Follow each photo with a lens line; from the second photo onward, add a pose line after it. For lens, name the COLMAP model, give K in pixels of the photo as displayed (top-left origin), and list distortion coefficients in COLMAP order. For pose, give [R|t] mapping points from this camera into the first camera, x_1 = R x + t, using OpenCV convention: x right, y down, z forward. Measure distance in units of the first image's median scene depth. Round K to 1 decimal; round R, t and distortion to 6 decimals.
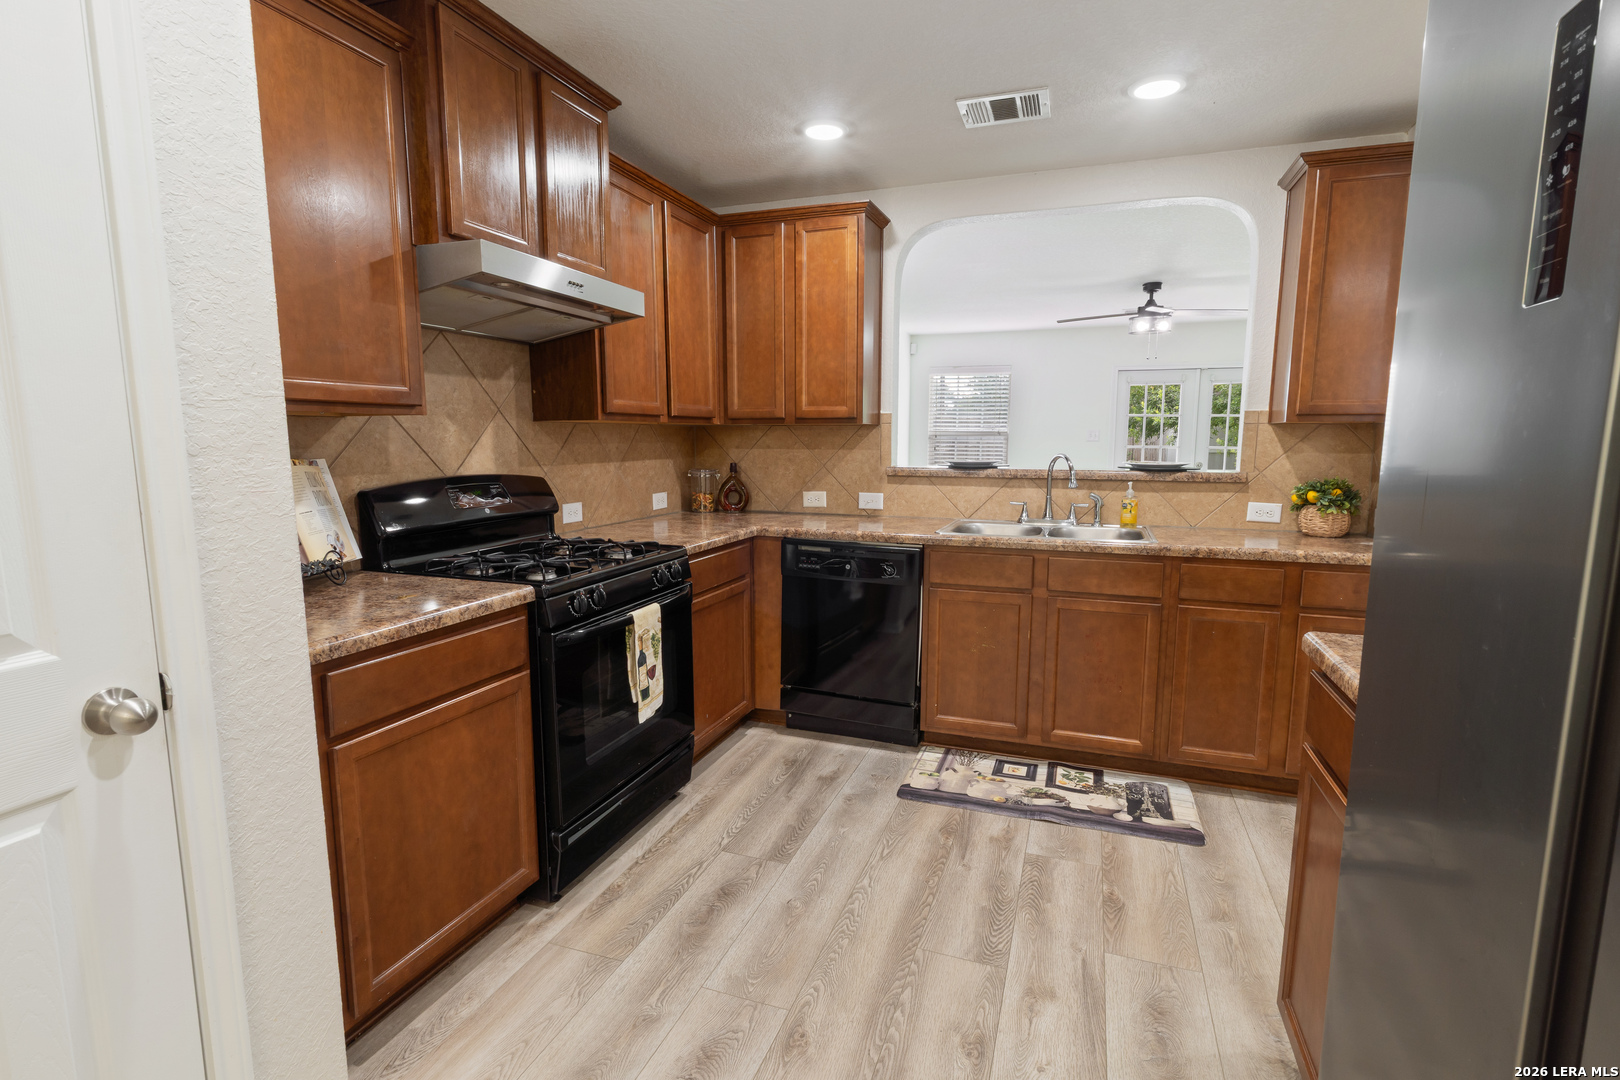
lens RADIAL K [[773.3, 0, 808.1], [0, 773.3, 542.6], [0, 0, 1]] dist [-0.002603, 0.001497]
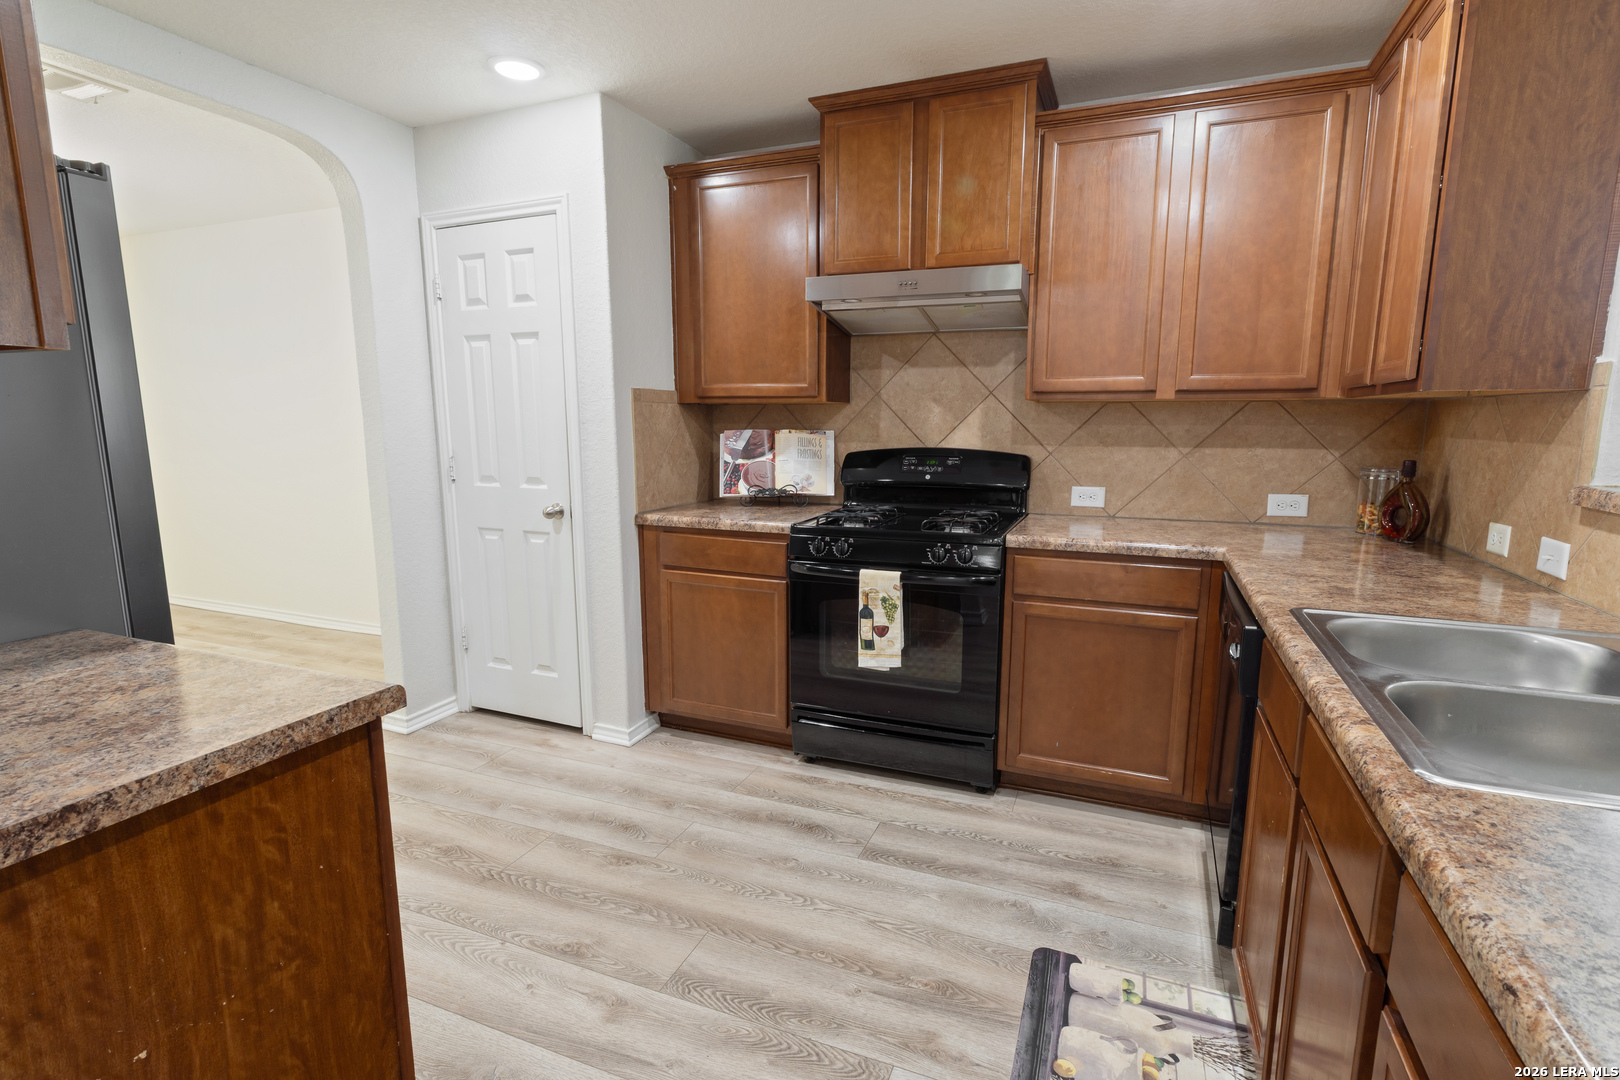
lens RADIAL K [[773.3, 0, 810.7], [0, 773.3, 537.9], [0, 0, 1]] dist [-0.002603, 0.001497]
pose [[-0.042342, 0.154418, -0.987098, 0.824144], [-0.137345, 0.977705, 0.158840, -0.116391], [0.989618, 0.142298, -0.020189, 0.855226]]
